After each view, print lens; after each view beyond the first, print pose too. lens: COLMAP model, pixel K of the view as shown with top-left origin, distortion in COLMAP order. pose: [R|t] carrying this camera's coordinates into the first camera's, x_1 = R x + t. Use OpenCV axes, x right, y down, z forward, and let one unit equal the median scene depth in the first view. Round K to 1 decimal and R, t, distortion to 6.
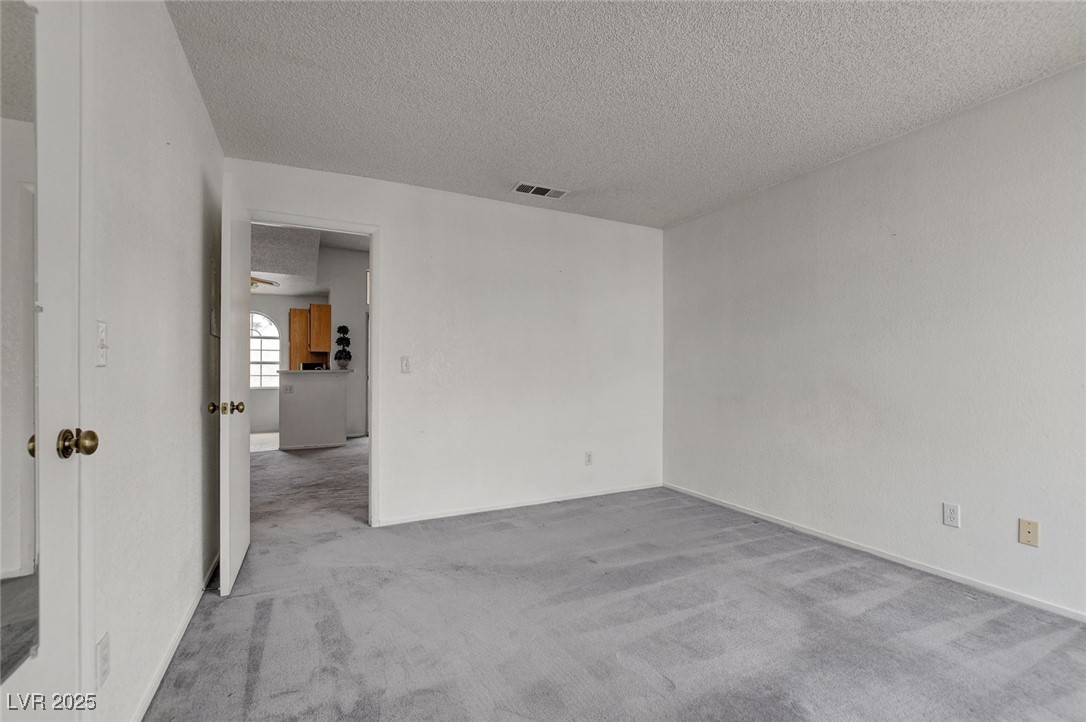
lens RADIAL K [[473.9, 0, 553.0], [0, 473.9, 369.5], [0, 0, 1]] dist [-0.017812, 0.000826]
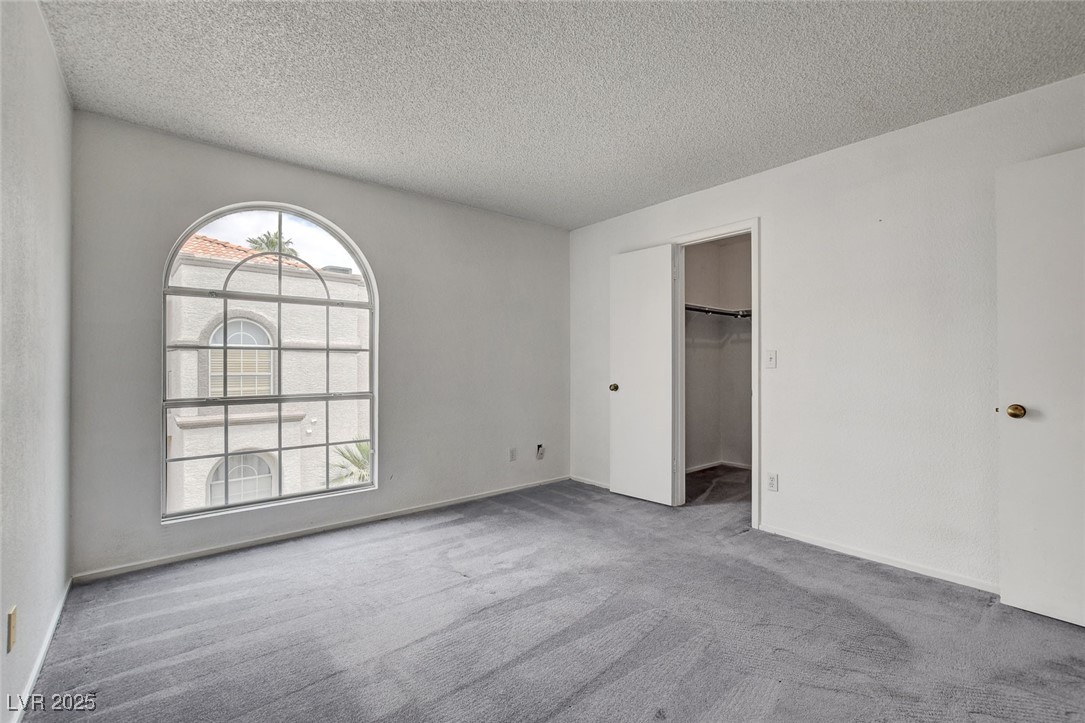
lens RADIAL K [[474.3, 0, 553.7], [0, 474.3, 363.2], [0, 0, 1]] dist [-0.018391, 0.001254]
pose [[-0.972131, -0.001995, -0.234430, 0.303749], [-0.001518, 0.999996, -0.002213, -0.008030], [0.234433, -0.001796, -0.972131, 1.205648]]
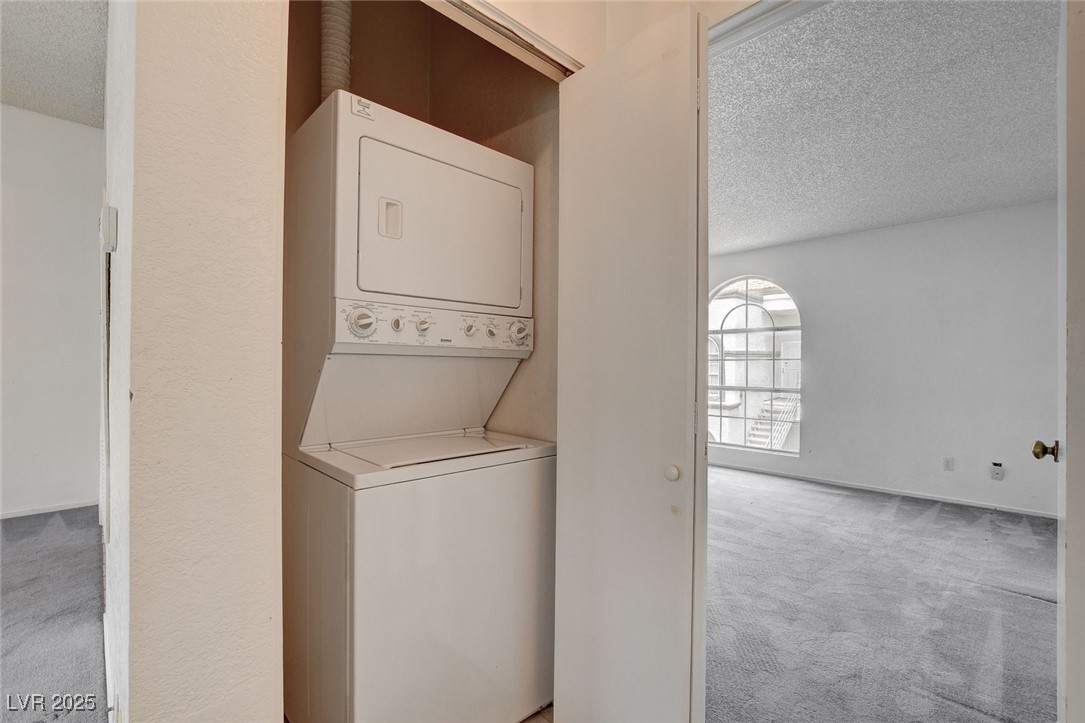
lens RADIAL K [[476.7, 0, 554.5], [0, 476.7, 370.5], [0, 0, 1]] dist [-0.019319, 0.000340]
pose [[-0.293454, -0.007968, 0.955940, -0.737916], [-0.003676, 0.999967, 0.007206, -0.010029], [-0.955966, -0.001399, -0.293474, 1.261035]]
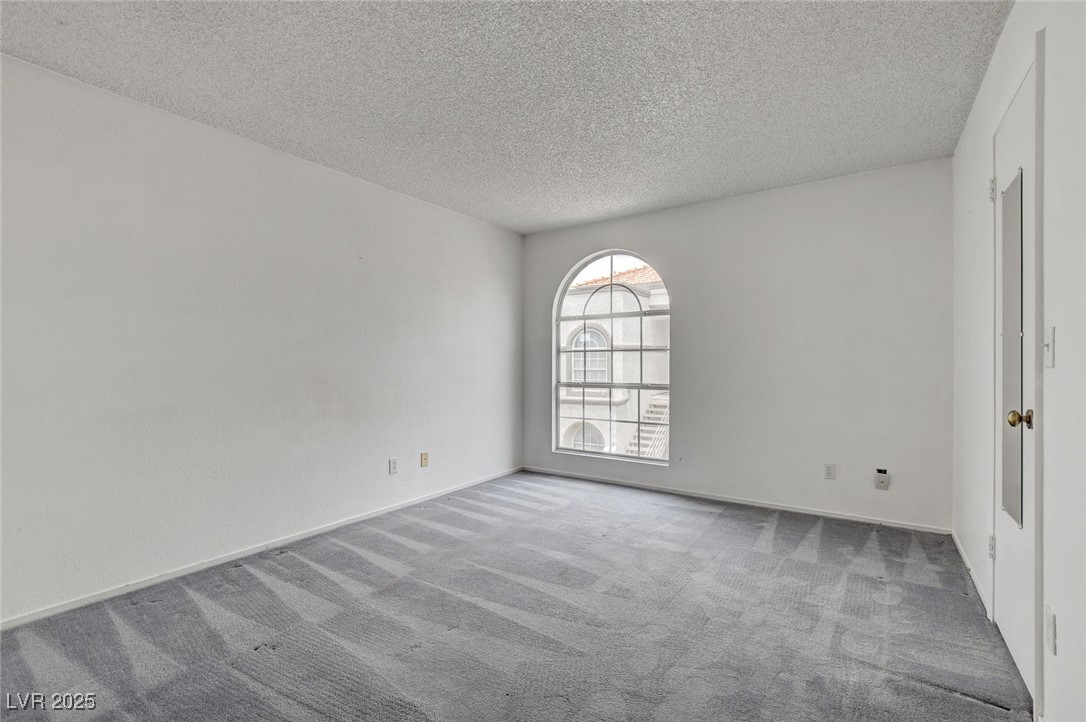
lens RADIAL K [[473.9, 0, 553.0], [0, 473.9, 369.5], [0, 0, 1]] dist [-0.017812, 0.000826]
pose [[-0.473455, -0.008559, 0.880776, -0.496945], [0.003339, 0.999928, 0.011512, 0.000045], [-0.880812, 0.008391, -0.473392, 0.950183]]
